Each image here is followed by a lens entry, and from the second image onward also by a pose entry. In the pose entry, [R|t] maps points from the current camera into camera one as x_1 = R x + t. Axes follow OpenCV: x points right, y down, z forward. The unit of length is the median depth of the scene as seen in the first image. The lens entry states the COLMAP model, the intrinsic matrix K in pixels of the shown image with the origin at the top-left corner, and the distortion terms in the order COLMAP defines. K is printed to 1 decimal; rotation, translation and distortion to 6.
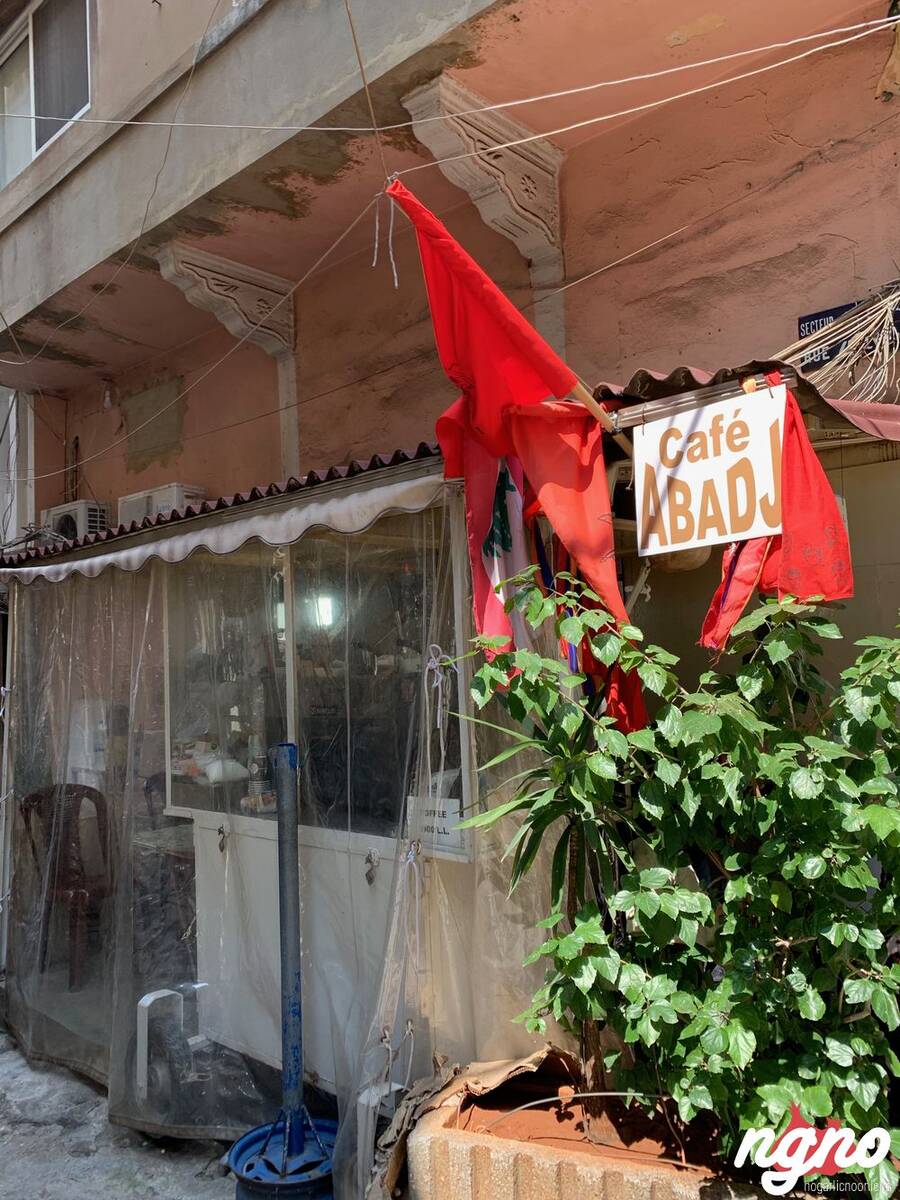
lens RADIAL K [[939.1, 0, 439.9], [0, 939.1, 606.3], [0, 0, 1]] dist [0.051235, -0.064453]
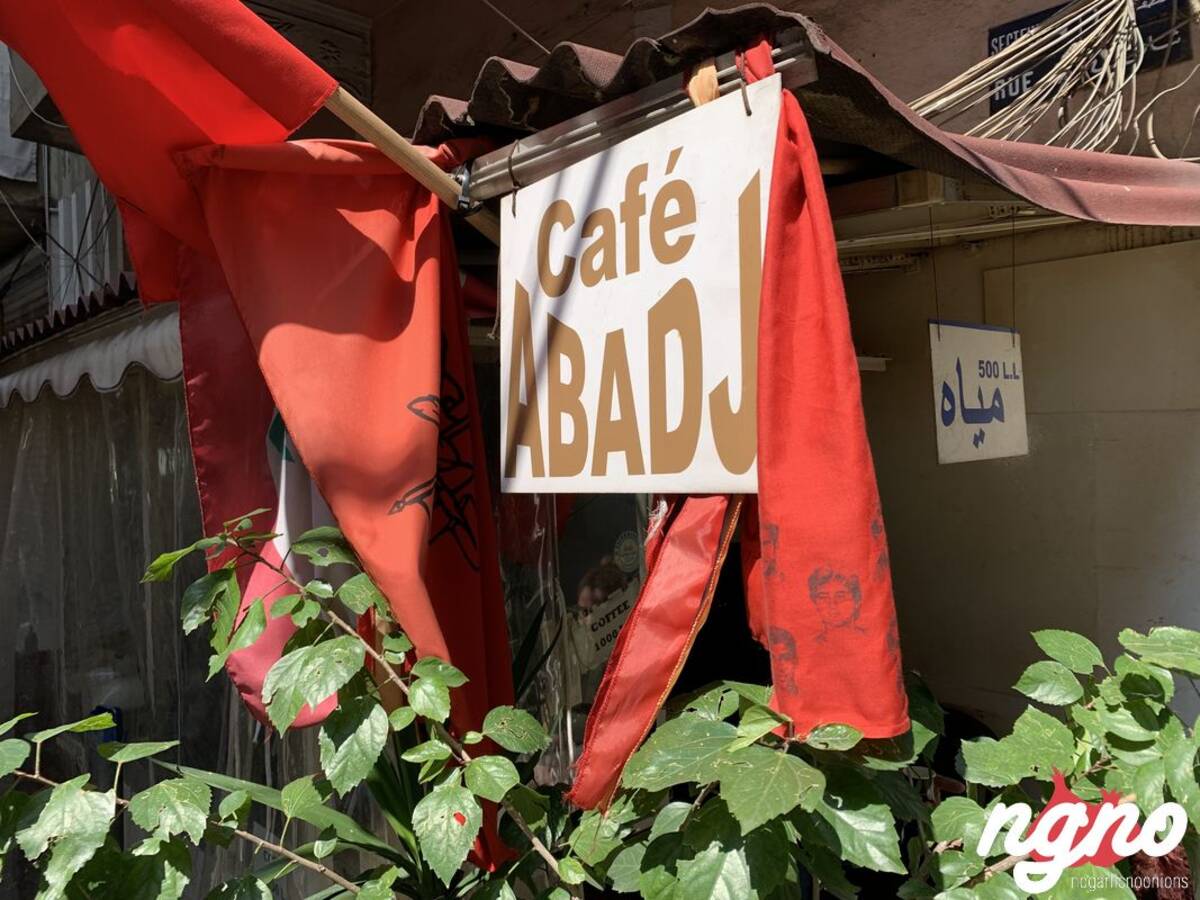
lens RADIAL K [[939.1, 0, 592.7], [0, 939.1, 439.8], [0, 0, 1]] dist [0.051235, -0.064453]
pose [[0.997024, 0.013911, -0.075820, 0.293646], [-0.009389, 0.998174, 0.059665, -0.106795], [0.076512, -0.058775, 0.995335, 0.572381]]
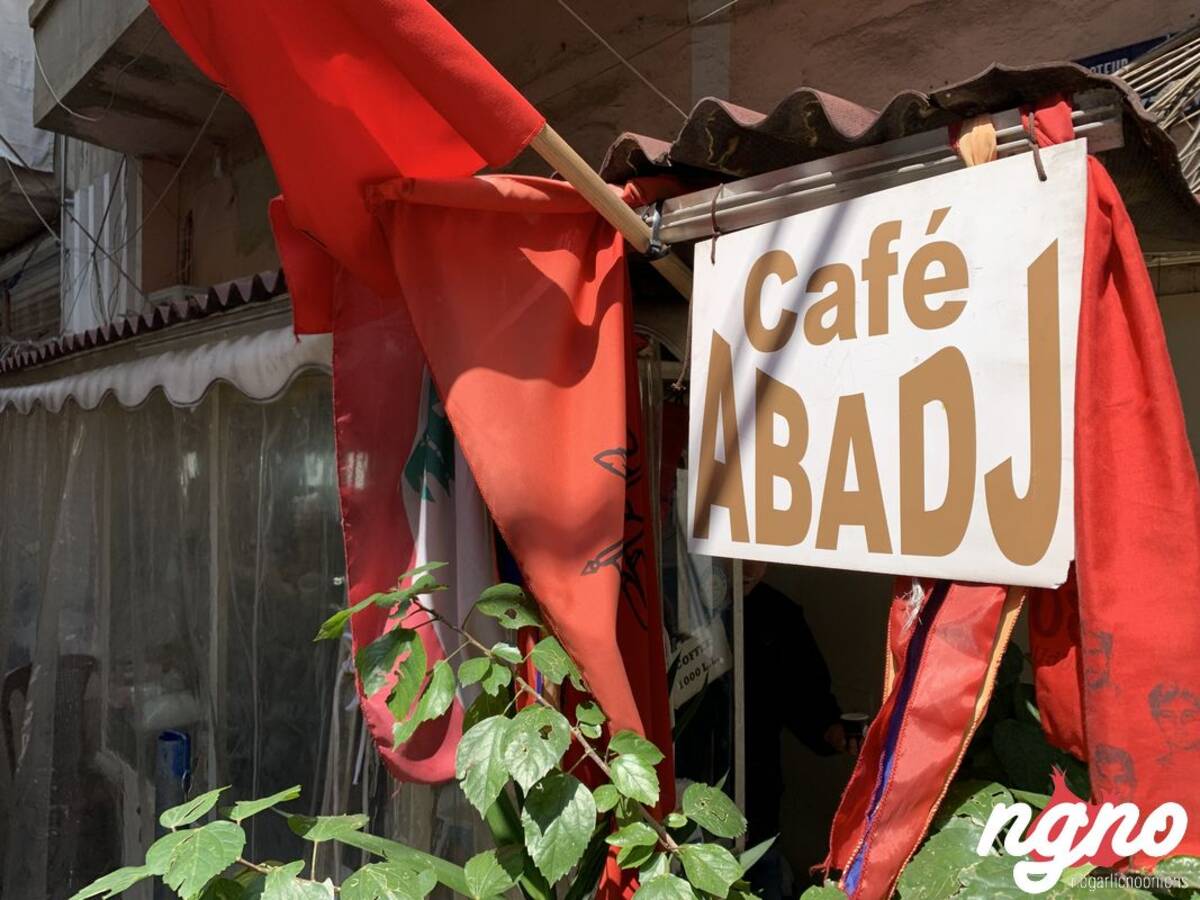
lens RADIAL K [[939.1, 0, 593.7], [0, 939.1, 438.3], [0, 0, 1]] dist [0.051235, -0.064453]
pose [[0.996893, 0.045195, -0.064504, 0.197984], [-0.041795, 0.997713, 0.053123, -0.127062], [0.066757, -0.050262, 0.996502, 0.589685]]
